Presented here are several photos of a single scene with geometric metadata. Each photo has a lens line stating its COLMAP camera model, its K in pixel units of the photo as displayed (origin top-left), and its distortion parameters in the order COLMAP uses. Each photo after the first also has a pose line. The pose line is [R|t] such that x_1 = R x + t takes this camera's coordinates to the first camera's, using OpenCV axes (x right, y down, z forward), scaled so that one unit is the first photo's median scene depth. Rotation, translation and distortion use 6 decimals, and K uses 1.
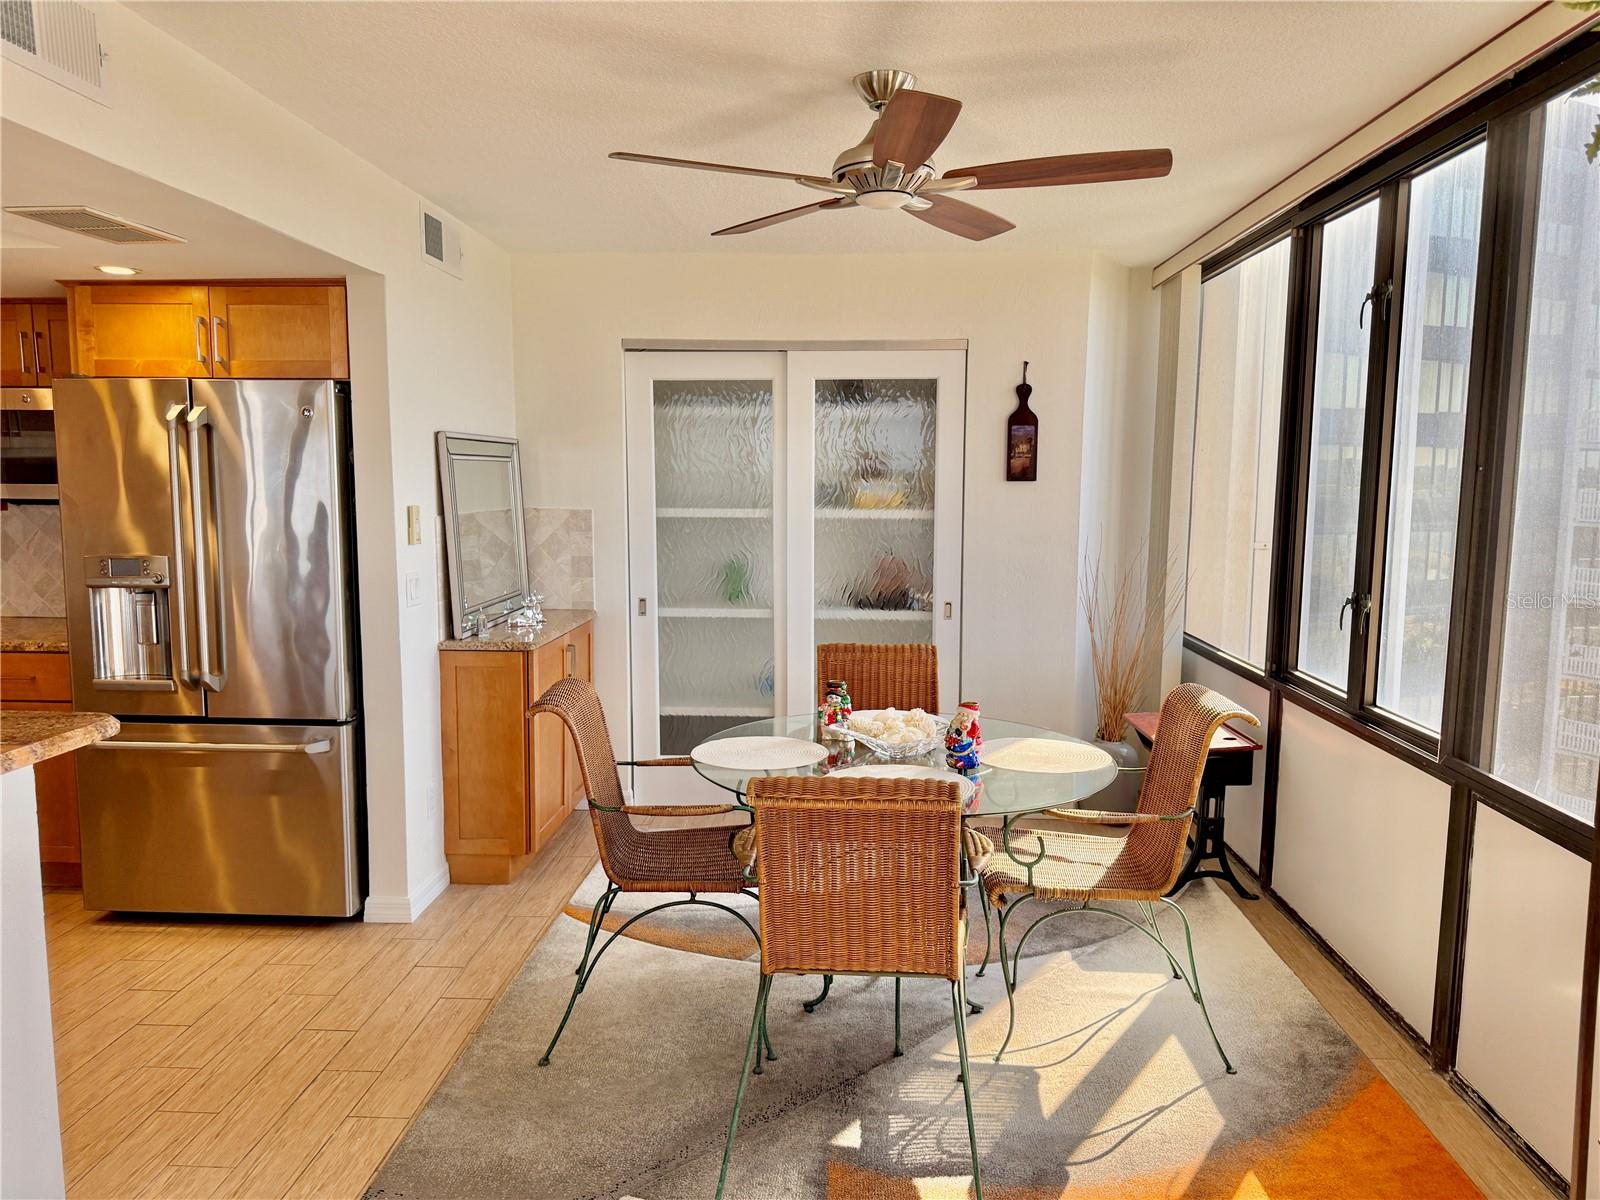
lens RADIAL K [[1132.8, 0, 803.8], [0, 1132.8, 598.3], [0, 0, 1]] dist [0.043647, -0.056790]
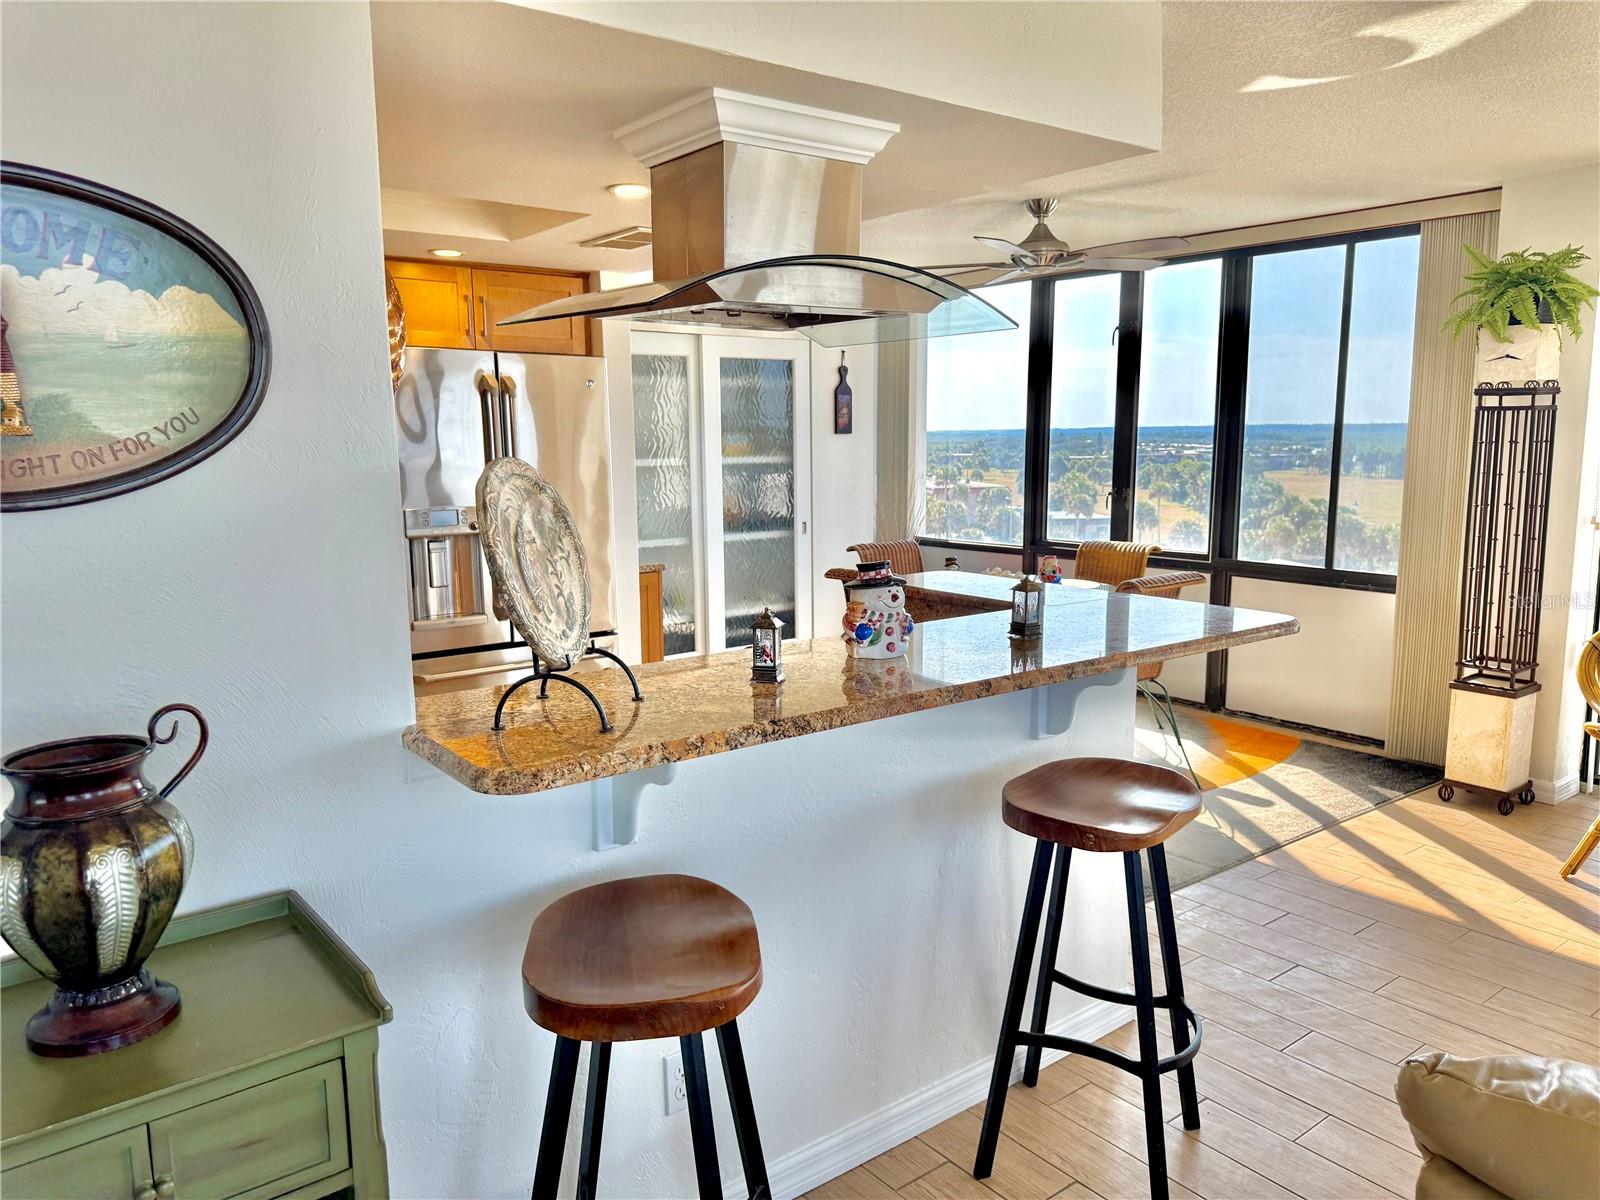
lens RADIAL K [[1132.8, 0, 794.0], [0, 1132.8, 594.1], [0, 0, 1]] dist [0.043647, -0.056790]
pose [[0.764754, -0.103707, 0.635921, -1.025159], [0.084815, 0.994577, 0.060199, 0.008794], [-0.638715, 0.007898, 0.769403, -0.080993]]
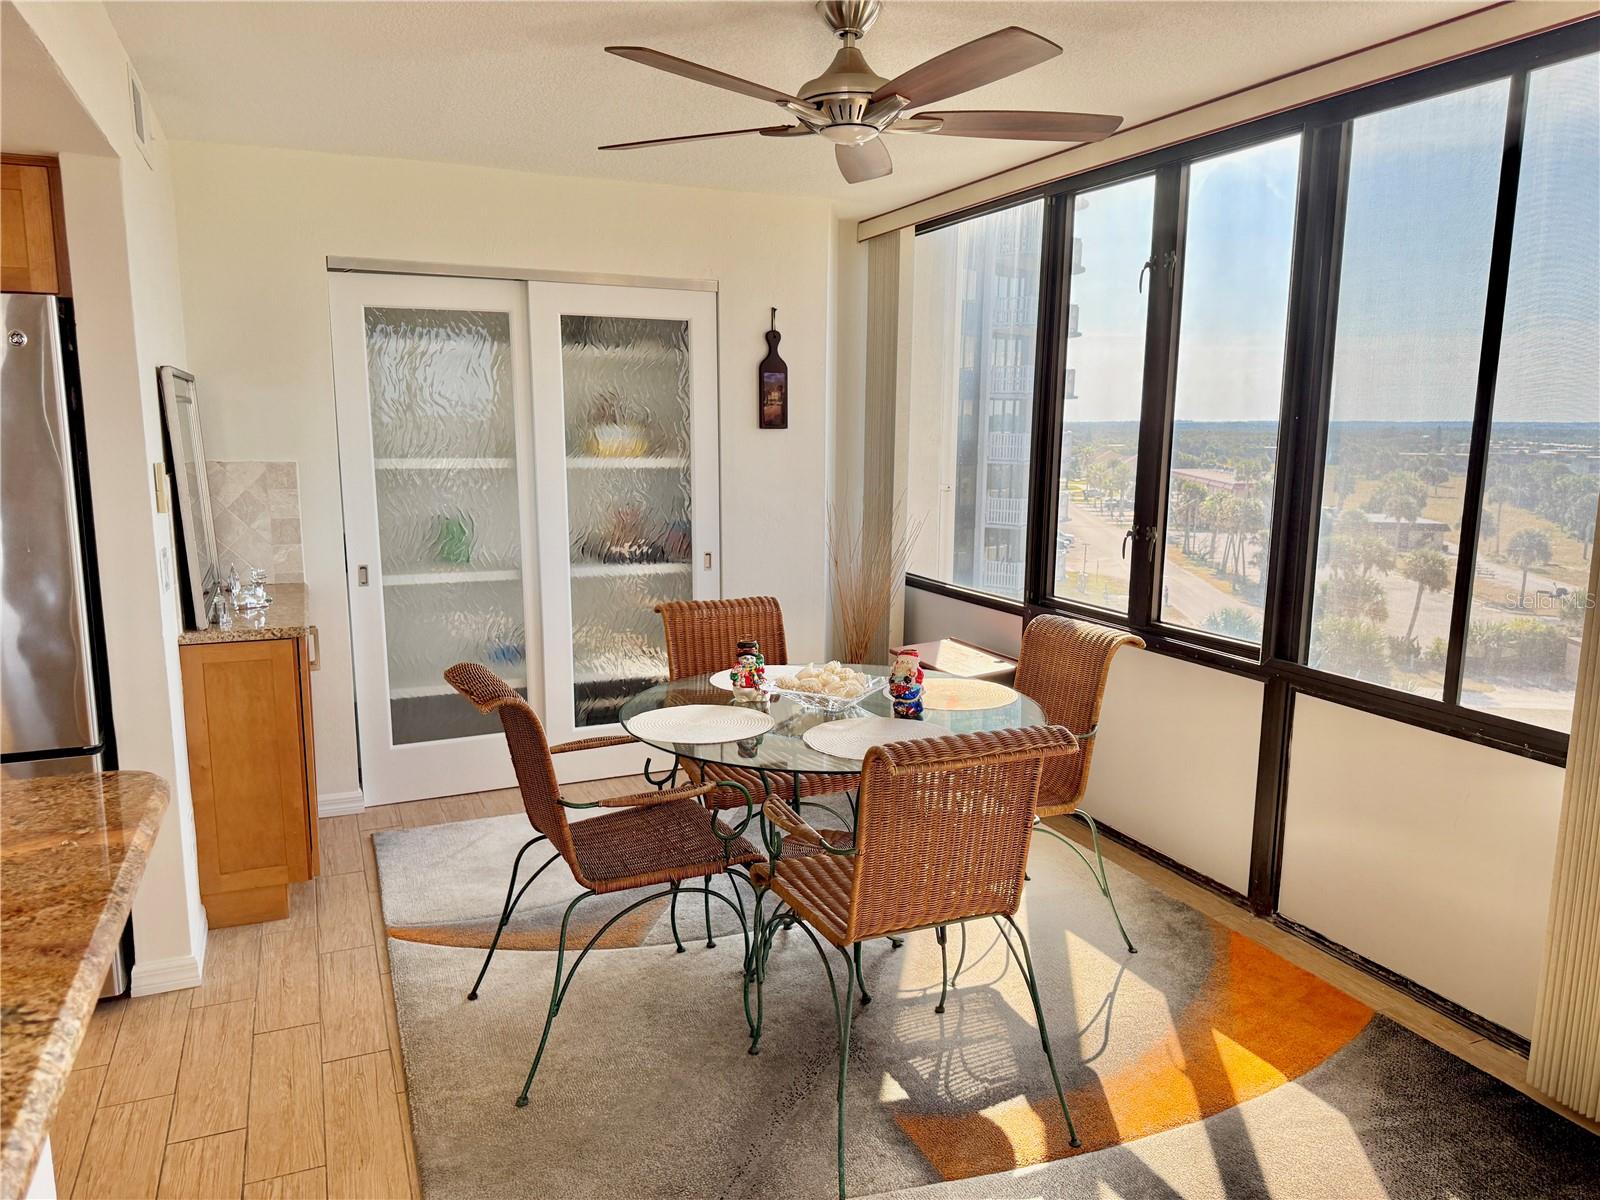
lens RADIAL K [[1132.8, 0, 811.2], [0, 1132.8, 609.6], [0, 0, 1]] dist [0.043647, -0.056790]
pose [[0.895223, -0.072159, 0.439737, -0.299619], [0.046276, 0.996521, 0.069314, -0.014880], [-0.443209, -0.041702, 0.895448, 0.105117]]
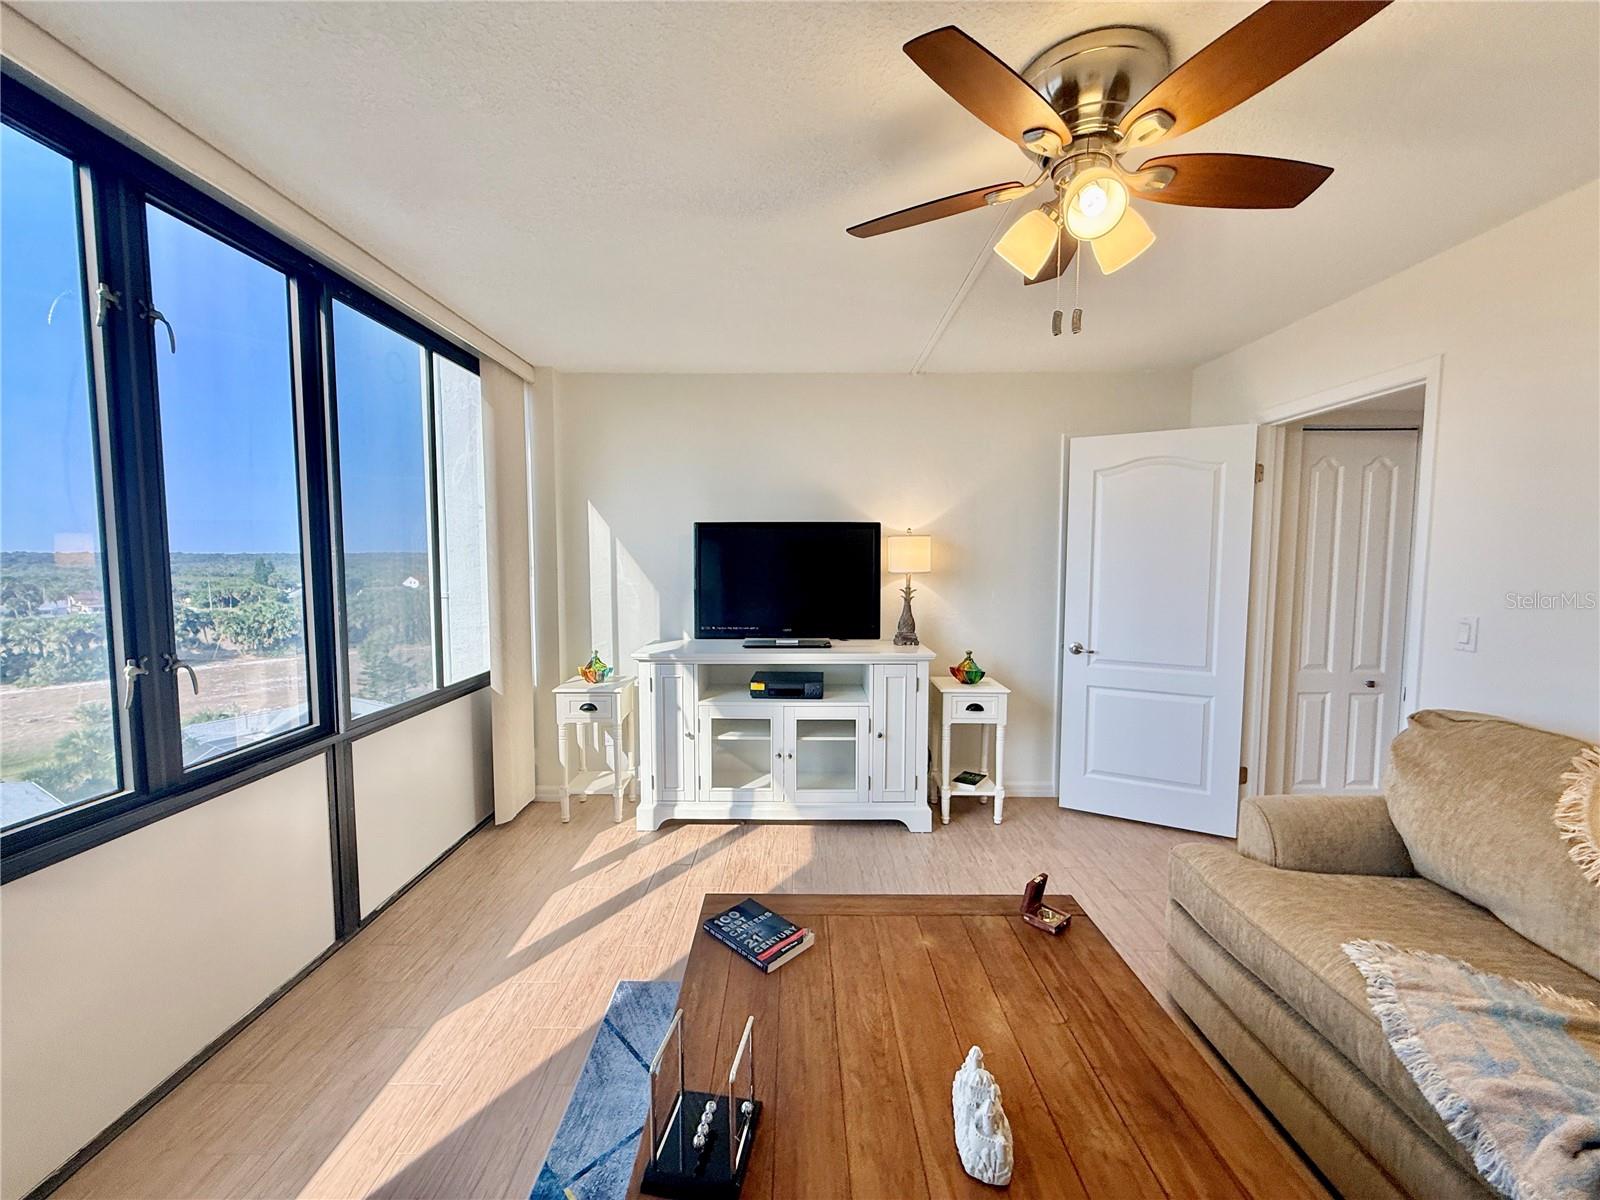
lens RADIAL K [[650.6, 0, 803.4], [0, 650.6, 601.6], [0, 0, 1]] dist [-0.000381, 0.000322]
pose [[-0.998790, -0.006776, -0.048703, 0.020921], [-0.015376, 0.983830, 0.178445, -0.127812], [0.046706, 0.178978, -0.982744, 1.368049]]
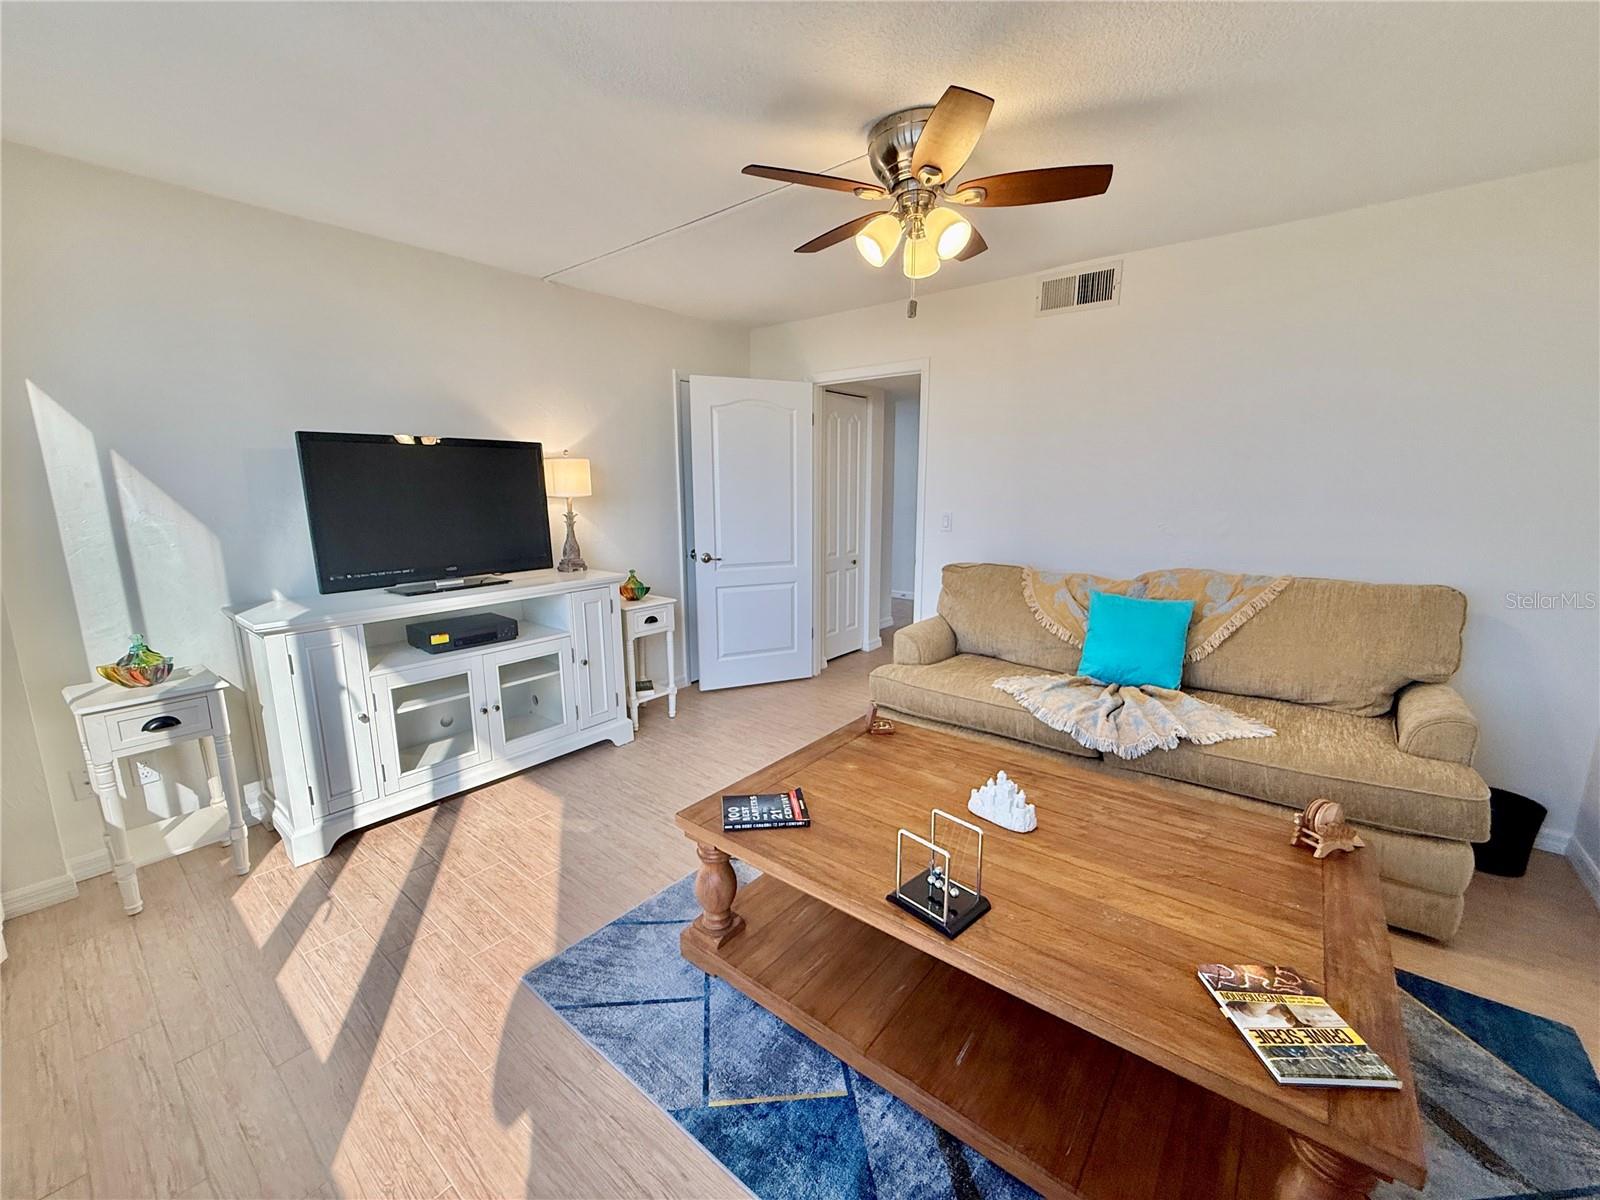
lens RADIAL K [[650.6, 0, 800.7], [0, 650.6, 602.4], [0, 0, 1]] dist [-0.000381, 0.000322]
pose [[-0.572040, 0.142632, -0.807729, 0.396229], [-0.090831, 0.967692, 0.235206, -0.104604], [0.815181, 0.207915, -0.540603, 1.234680]]
